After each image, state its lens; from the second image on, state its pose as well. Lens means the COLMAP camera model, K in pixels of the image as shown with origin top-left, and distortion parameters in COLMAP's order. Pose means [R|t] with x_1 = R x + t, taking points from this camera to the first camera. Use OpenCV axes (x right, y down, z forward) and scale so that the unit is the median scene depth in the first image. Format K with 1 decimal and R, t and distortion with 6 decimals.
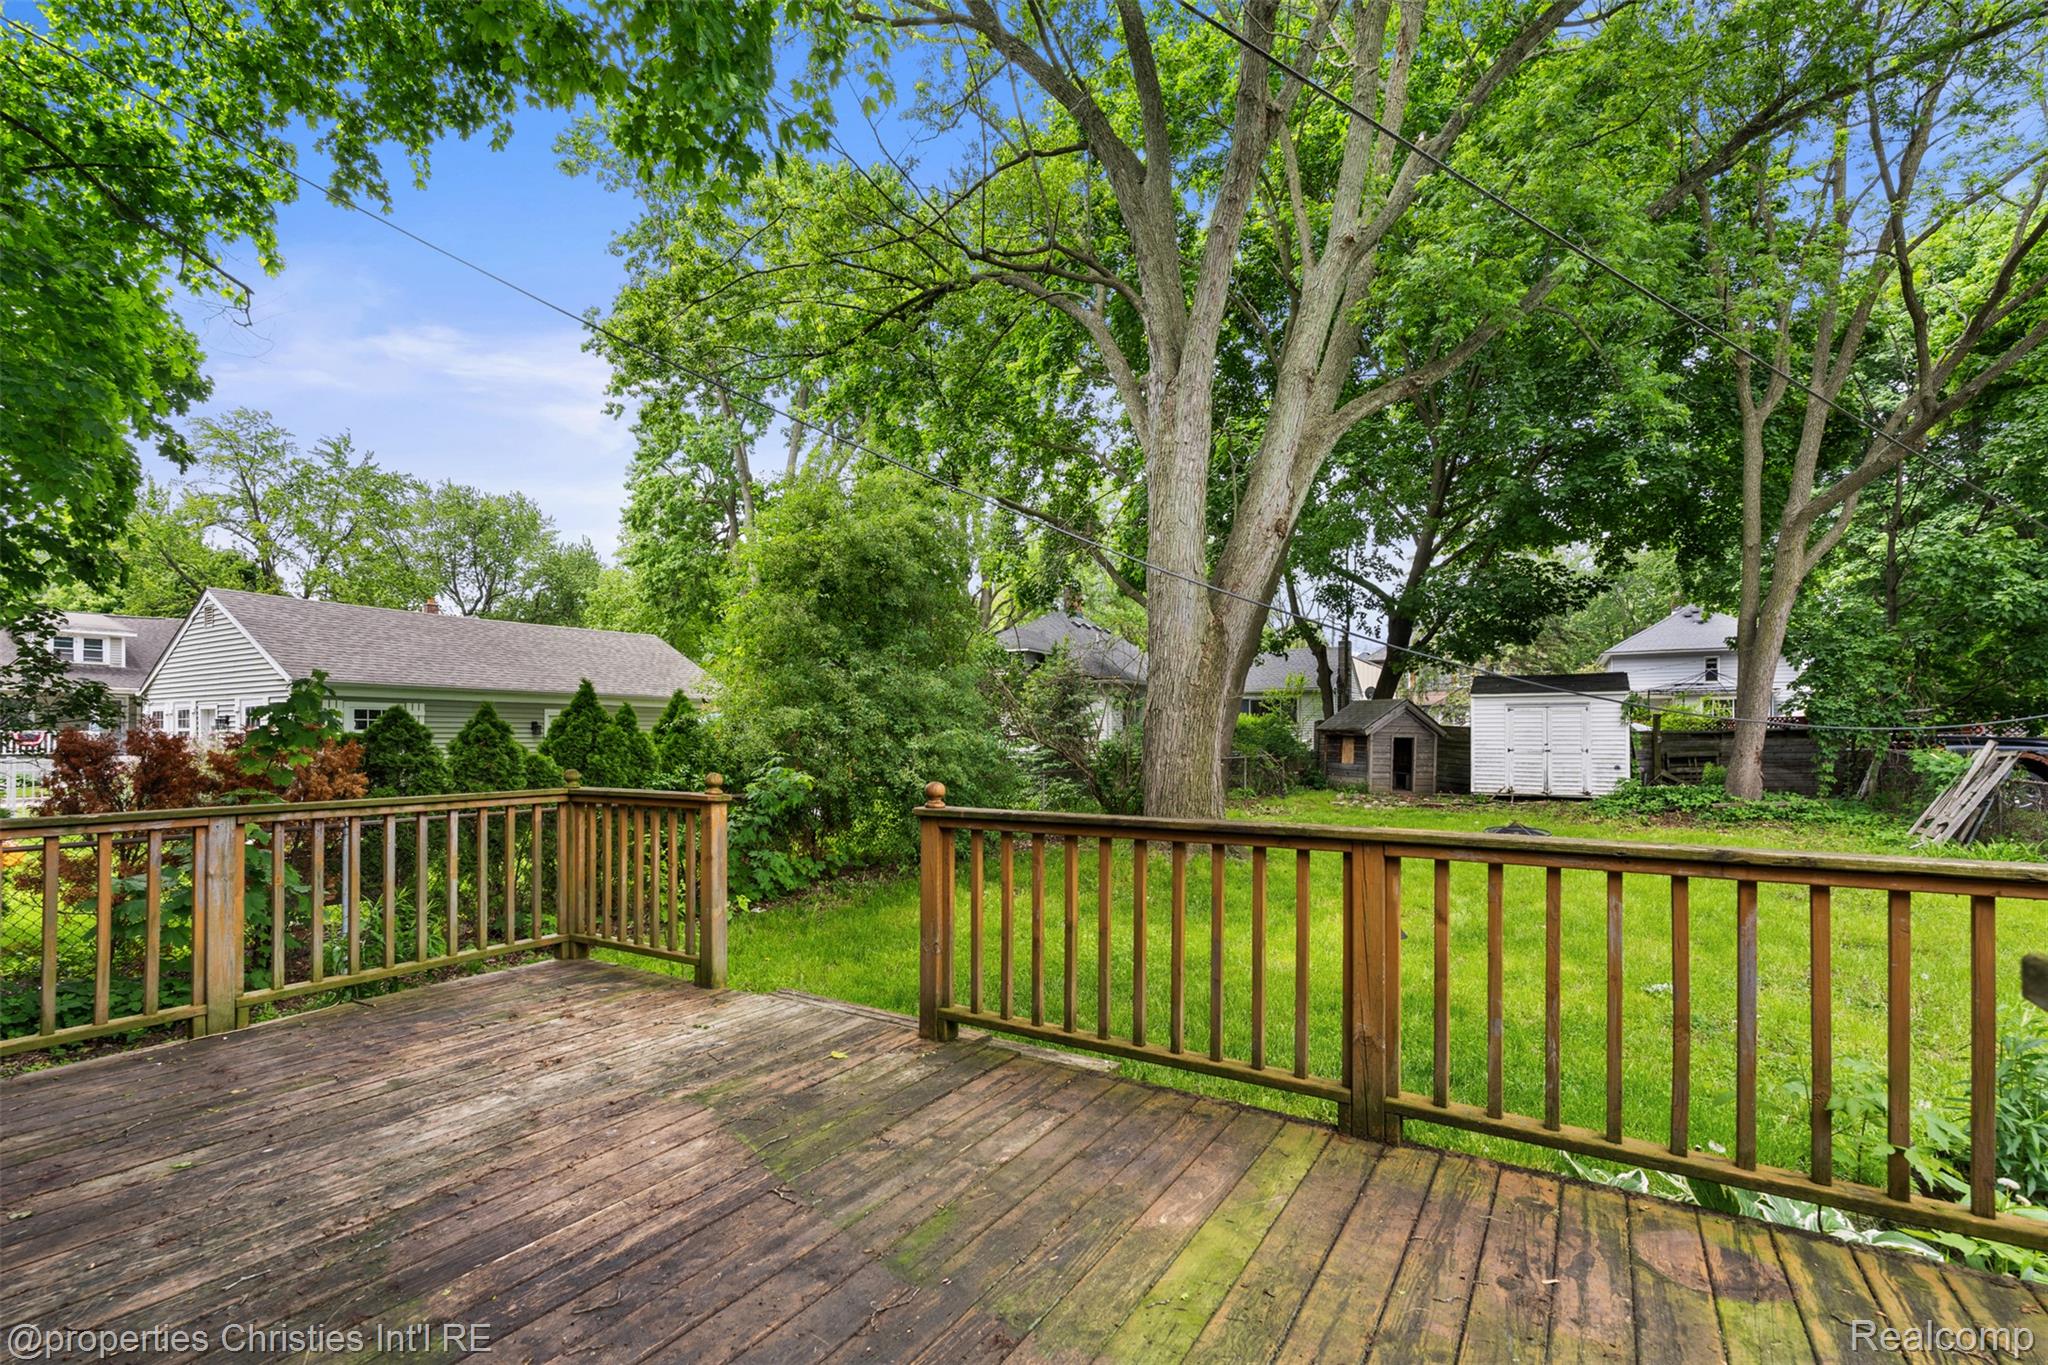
lens RADIAL K [[899.3, 0, 1020.9], [0, 899.3, 688.1], [0, 0, 1]] dist [-0.002160, 0.000078]
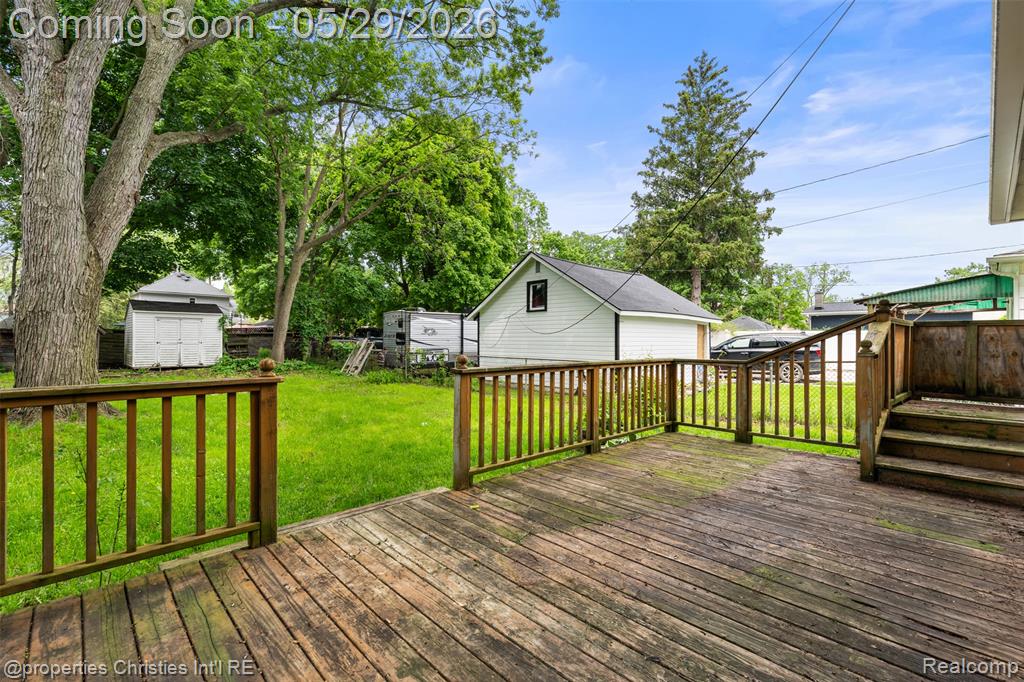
lens RADIAL K [[449.6, 0, 510.4], [0, 449.6, 343.8], [0, 0, 1]] dist [-0.002160, 0.000078]
pose [[0.244962, -0.007156, 0.969506, -1.083637], [-0.061199, 0.997865, 0.022829, 0.059600], [-0.967599, -0.064925, 0.244001, 0.752496]]
